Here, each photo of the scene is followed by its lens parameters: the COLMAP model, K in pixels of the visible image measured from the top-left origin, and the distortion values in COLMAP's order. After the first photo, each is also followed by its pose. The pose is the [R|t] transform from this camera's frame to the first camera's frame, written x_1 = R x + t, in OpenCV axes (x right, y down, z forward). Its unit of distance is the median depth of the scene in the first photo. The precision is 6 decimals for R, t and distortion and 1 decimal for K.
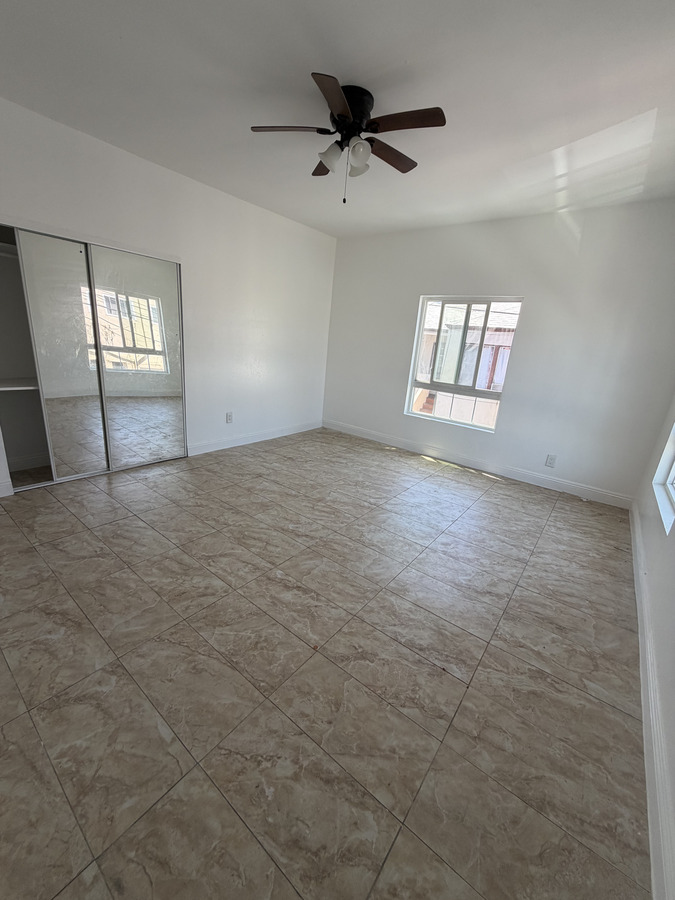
lens RADIAL K [[359.2, 0, 335.5], [0, 359.2, 447.2], [0, 0, 1]] dist [-0.001785, 0.000807]
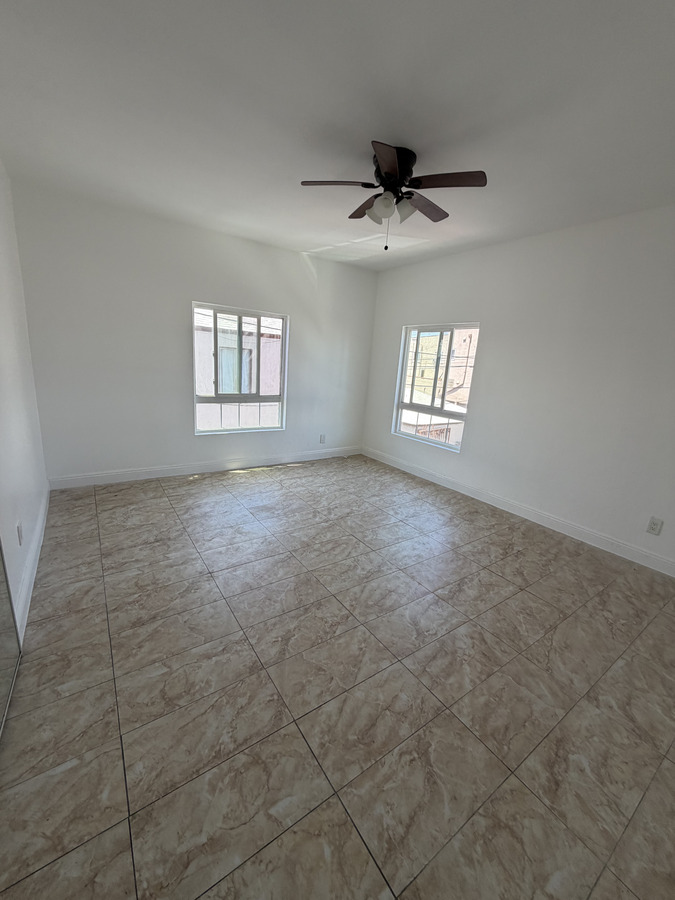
lens RADIAL K [[359.2, 0, 335.5], [0, 359.2, 447.2], [0, 0, 1]] dist [-0.001785, 0.000807]
pose [[0.303820, -0.287850, 0.908205, -0.807782], [0.235292, 0.946408, 0.221246, -0.281959], [-0.923218, 0.146475, 0.355267, 0.596707]]
